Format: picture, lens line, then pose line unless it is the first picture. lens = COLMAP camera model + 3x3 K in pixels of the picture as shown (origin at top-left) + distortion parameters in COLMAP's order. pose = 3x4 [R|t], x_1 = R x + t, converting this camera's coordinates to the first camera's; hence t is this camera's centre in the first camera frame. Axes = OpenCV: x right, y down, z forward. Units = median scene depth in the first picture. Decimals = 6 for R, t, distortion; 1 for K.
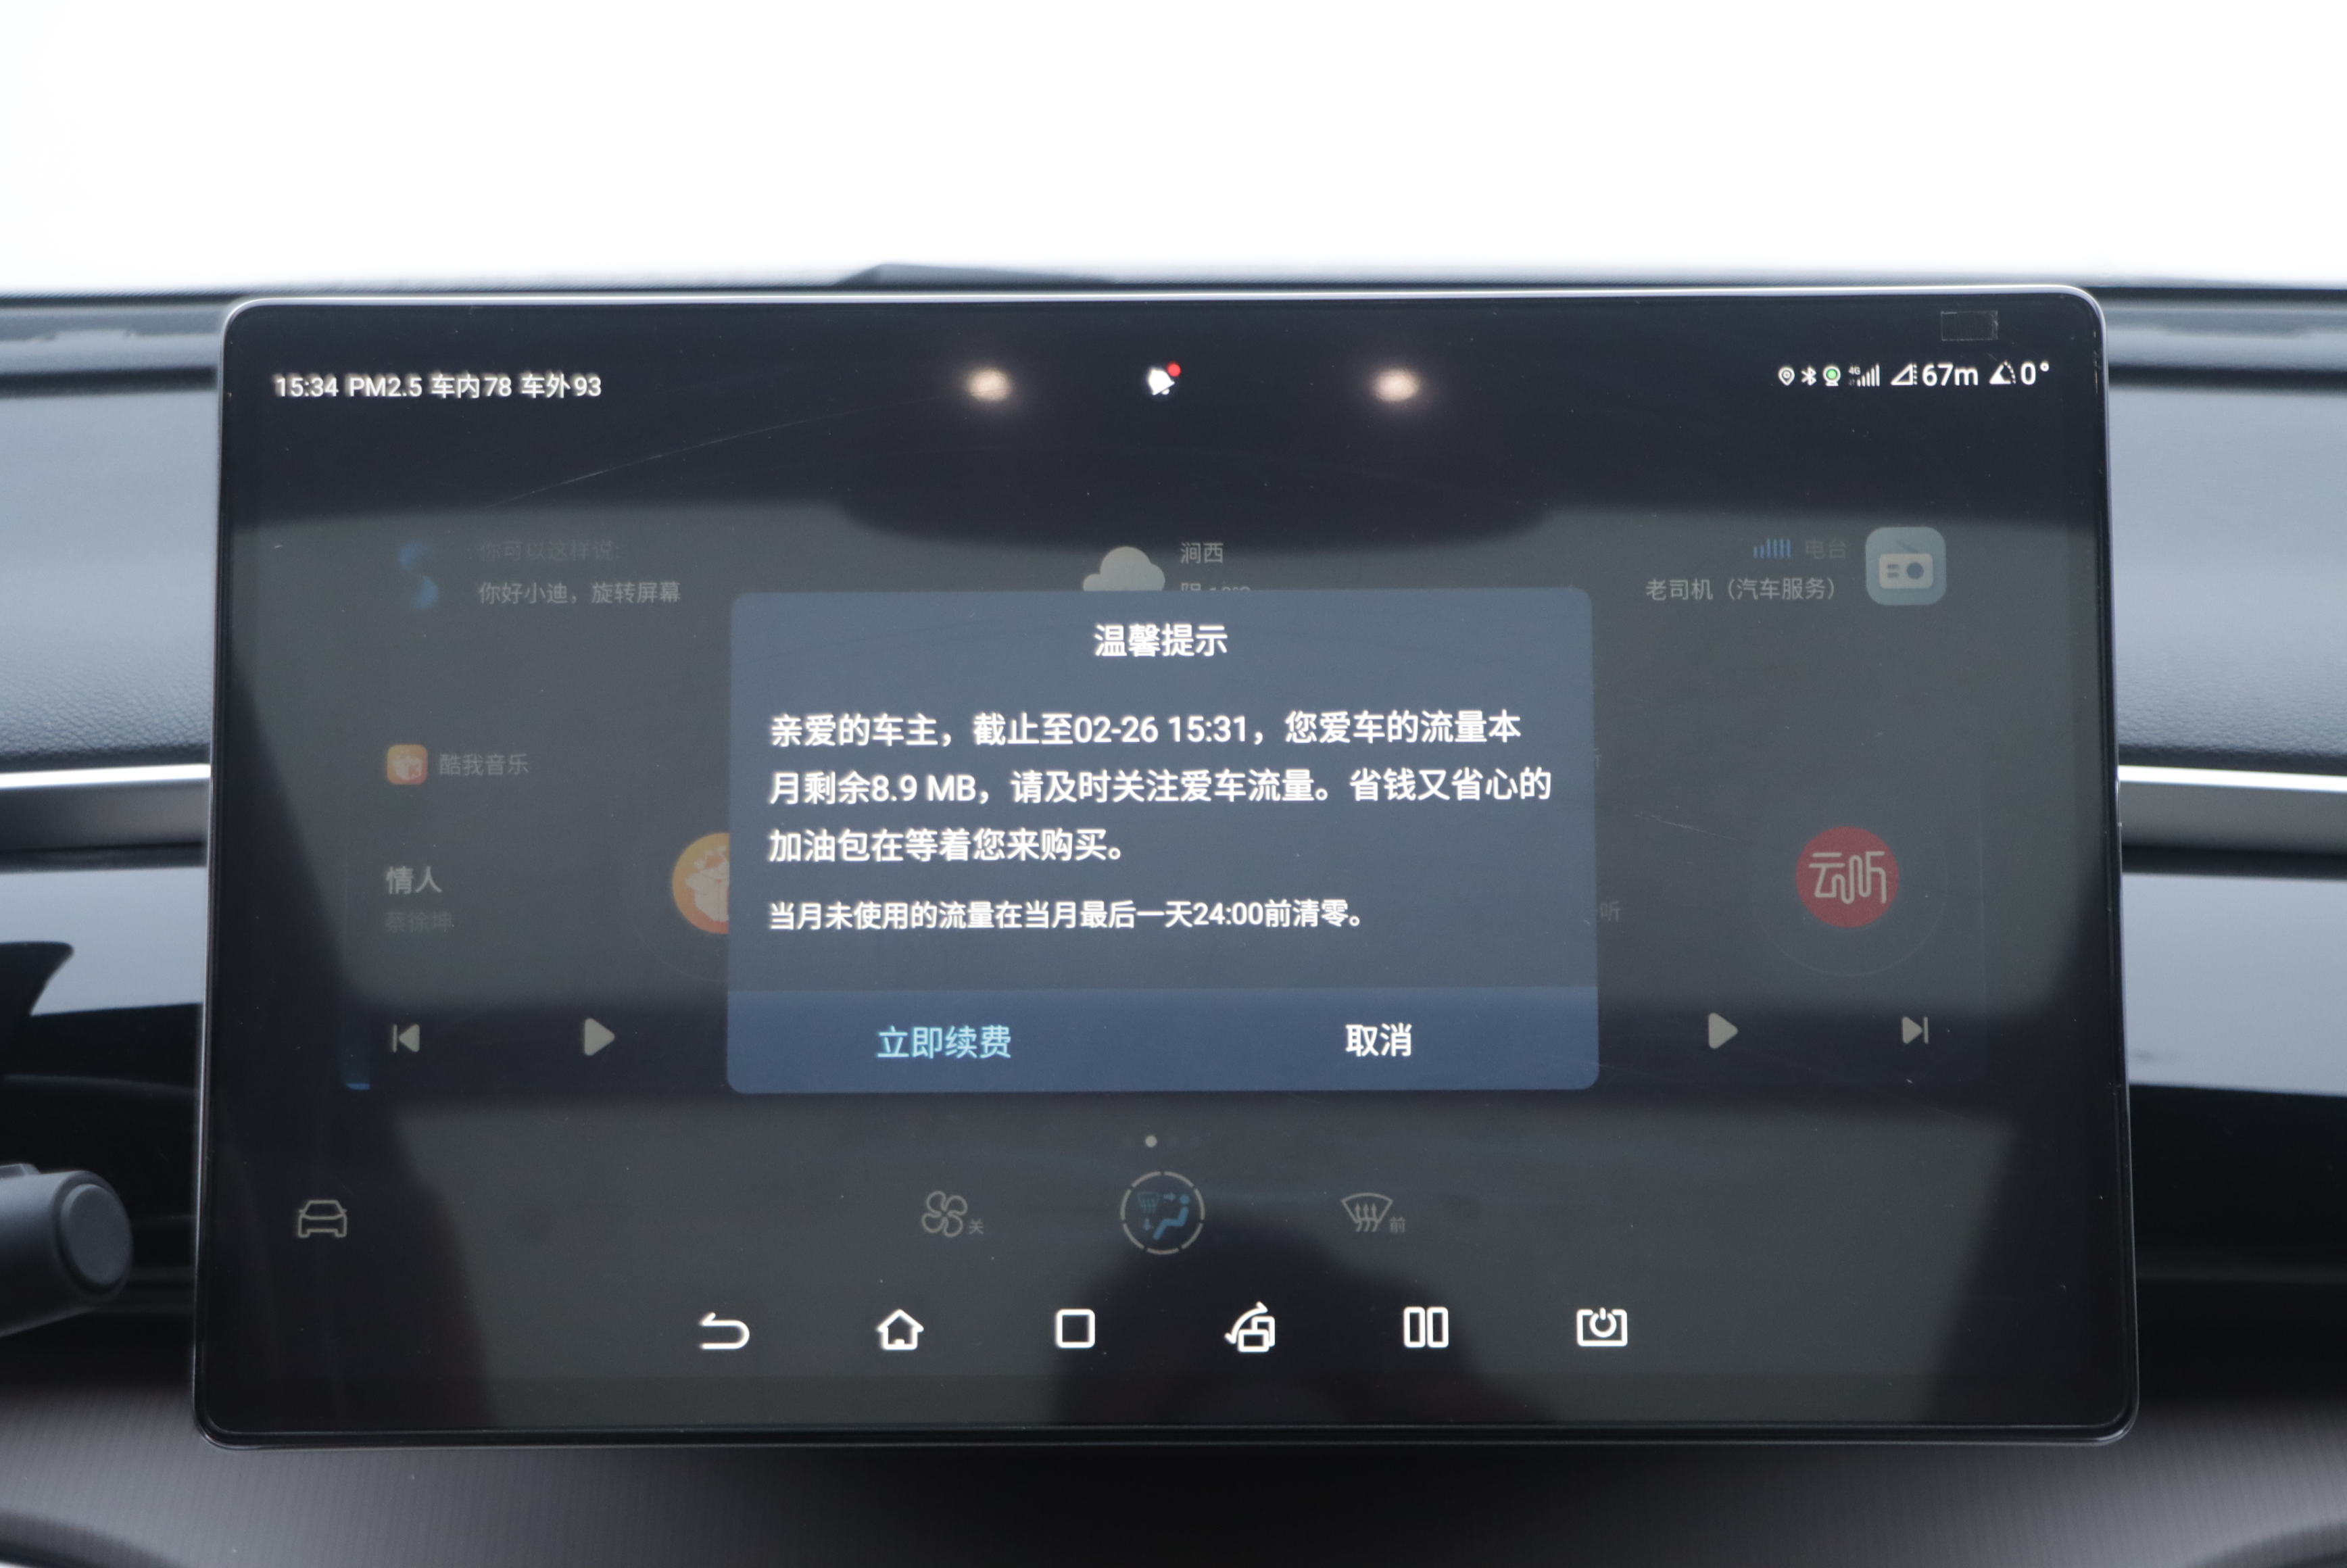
lens RADIAL K [[5499.0, 0, 1205.0], [0, 5499.0, 781.7], [0, 0, 1]] dist [0.210146, 0.886046]
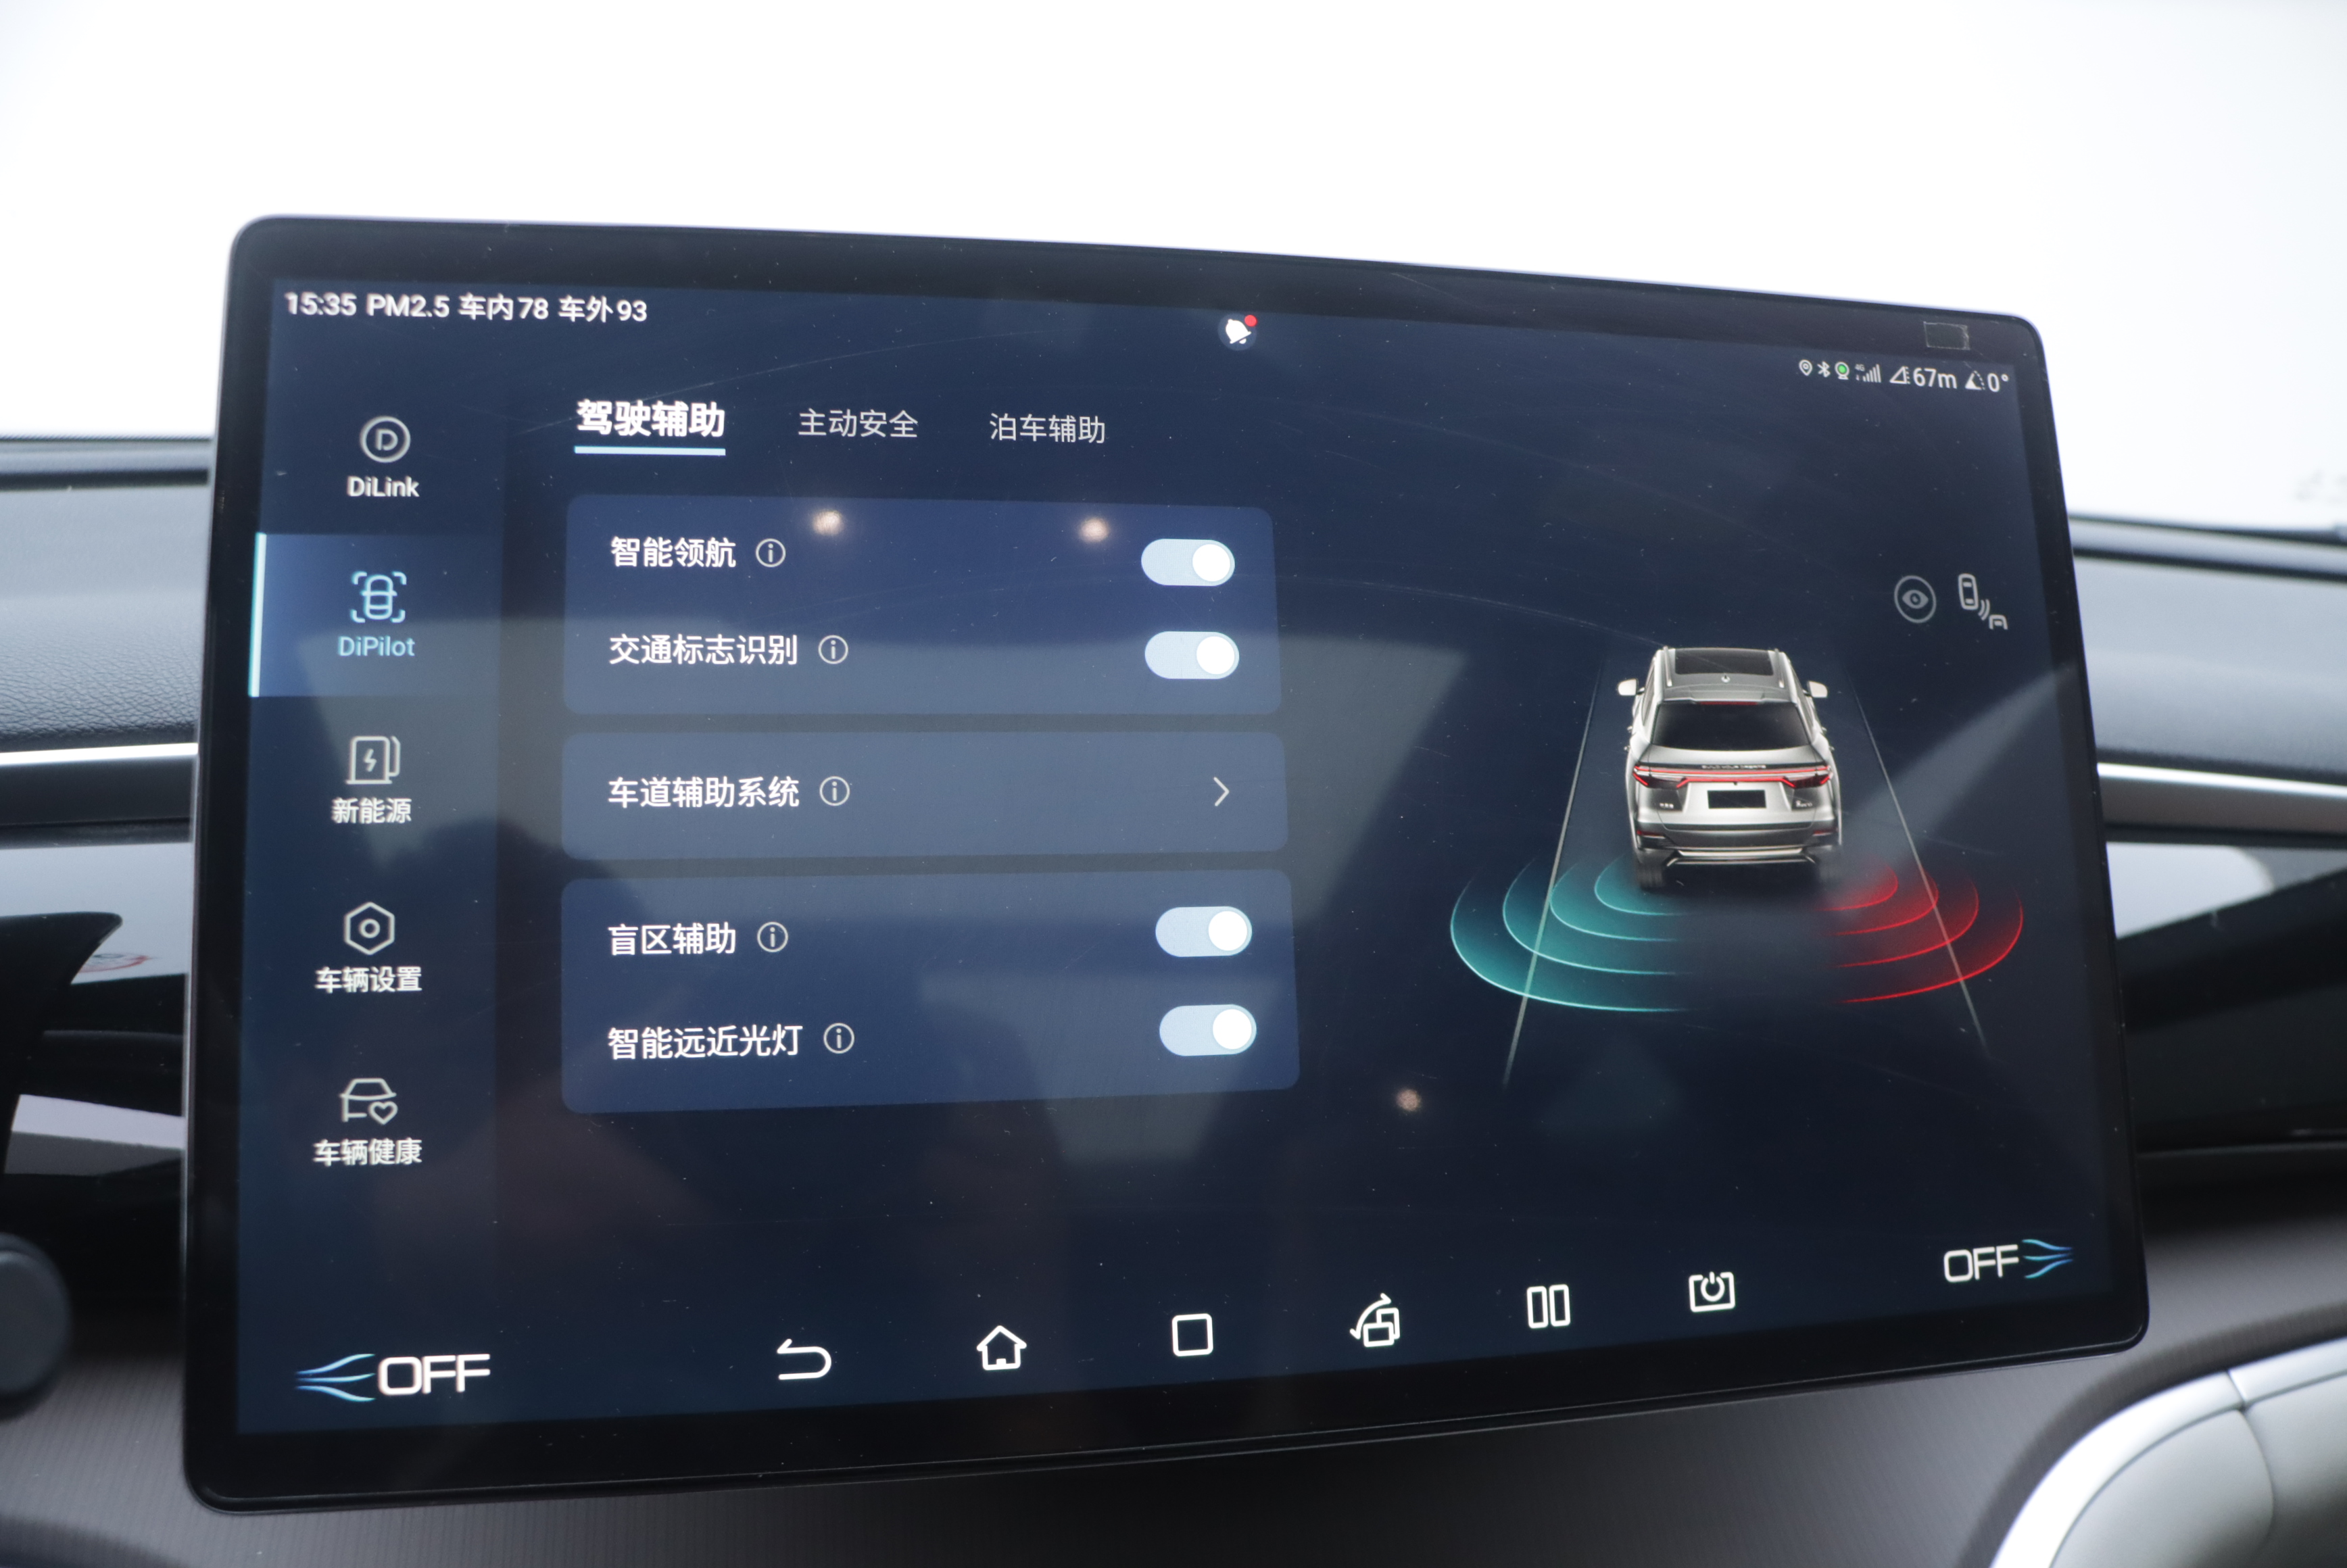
lens RADIAL K [[1877.8, 0, 1180.3], [0, 1877.8, 802.0], [0, 0, 1]] dist [-0.194342, 0.145263]
pose [[0.970339, -0.001186, 0.241744, -0.097542], [0.004700, 0.999891, -0.013961, 0.014916], [-0.241701, 0.014683, 0.970240, 0.688472]]
